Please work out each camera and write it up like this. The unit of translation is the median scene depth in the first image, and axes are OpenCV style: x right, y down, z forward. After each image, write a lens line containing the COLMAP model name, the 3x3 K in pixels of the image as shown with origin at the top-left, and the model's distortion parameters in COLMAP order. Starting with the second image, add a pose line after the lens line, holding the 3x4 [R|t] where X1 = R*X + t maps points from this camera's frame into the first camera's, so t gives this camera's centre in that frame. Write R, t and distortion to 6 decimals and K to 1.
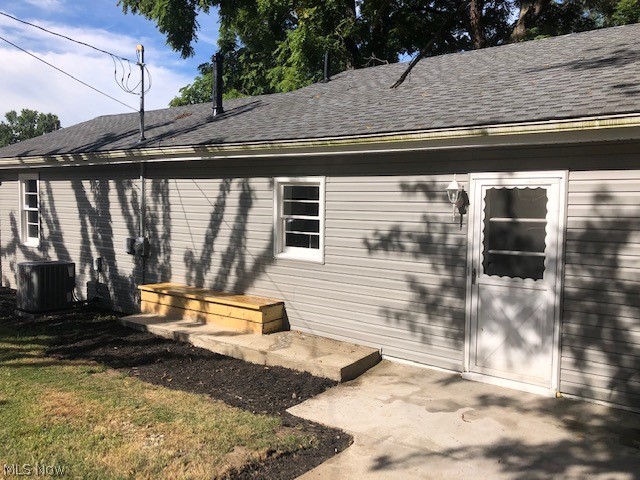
lens RADIAL K [[525.3, 0, 320.8], [0, 525.3, 242.0], [0, 0, 1]] dist [0.046312, -0.010650]
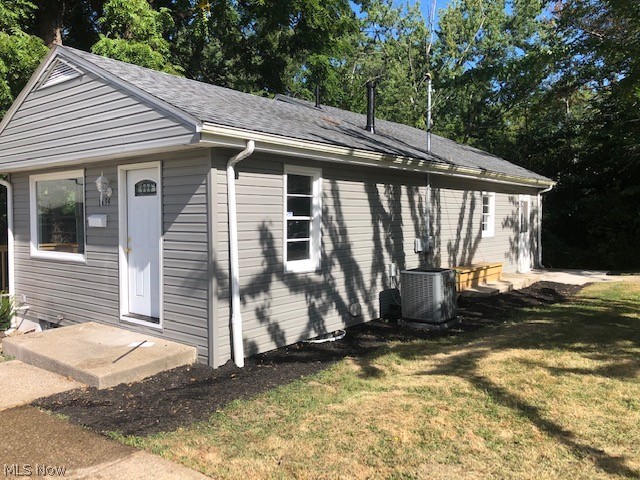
lens RADIAL K [[525.3, 0, 318.2], [0, 525.3, 234.4], [0, 0, 1]] dist [0.046312, -0.010650]
pose [[0.060734, -0.059549, 0.996376, -1.447561], [0.073818, 0.995753, 0.055012, -0.090620], [-0.995421, 0.070210, 0.064872, 1.106678]]
